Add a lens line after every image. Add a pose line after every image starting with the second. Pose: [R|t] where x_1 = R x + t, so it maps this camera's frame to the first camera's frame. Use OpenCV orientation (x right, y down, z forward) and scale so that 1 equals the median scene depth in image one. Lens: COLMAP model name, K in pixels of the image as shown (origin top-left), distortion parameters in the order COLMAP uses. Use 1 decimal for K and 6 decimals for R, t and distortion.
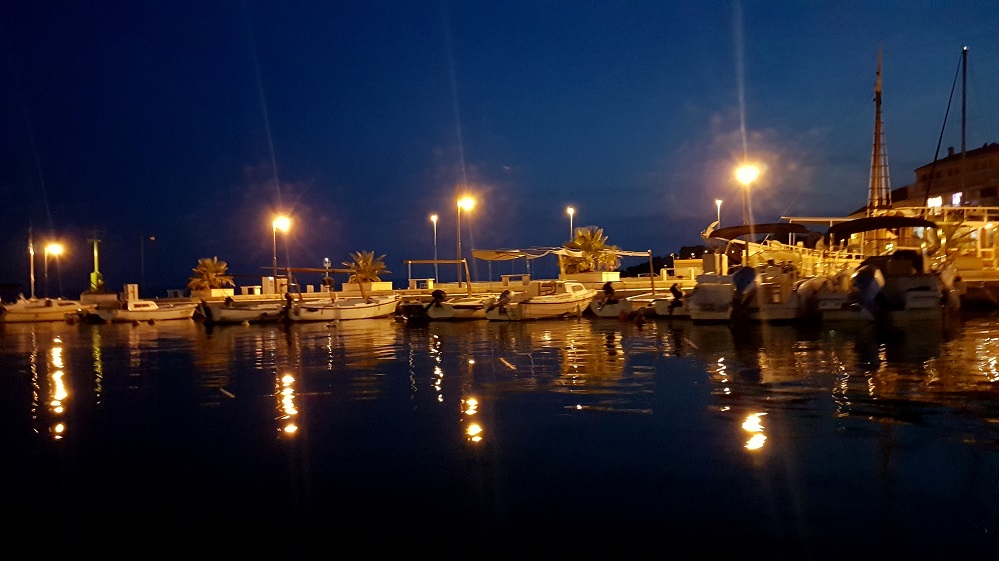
lens RADIAL K [[818.4, 0, 495.9], [0, 818.4, 278.7], [0, 0, 1]] dist [0.013732, -0.002917]
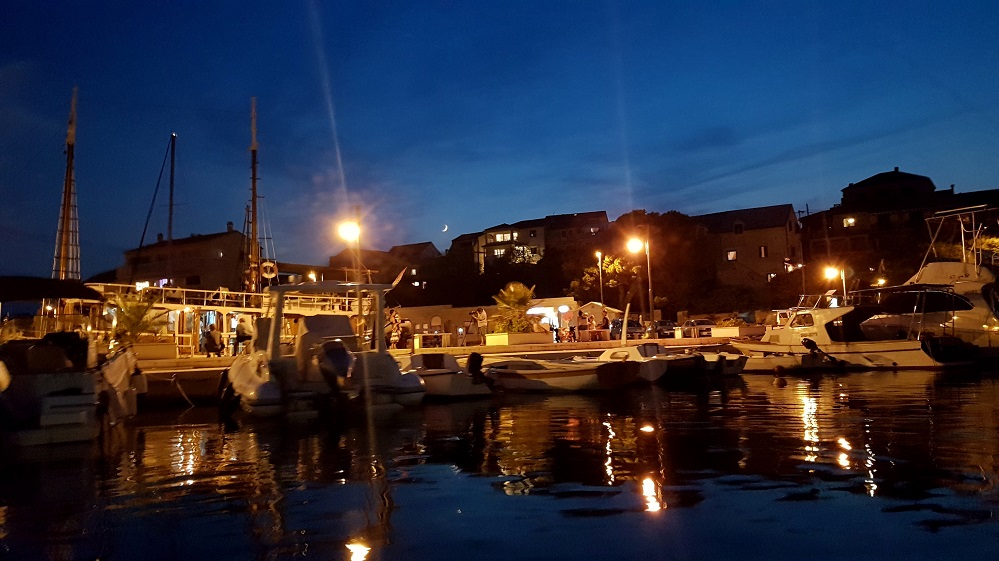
lens RADIAL K [[818.4, 0, 497.5], [0, 818.4, 277.3], [0, 0, 1]] dist [0.013732, -0.002917]
pose [[0.626357, 0.072693, 0.776139, 0.099007], [0.009677, 0.994841, -0.100986, -0.003504], [-0.779476, 0.070764, 0.622422, 0.150331]]
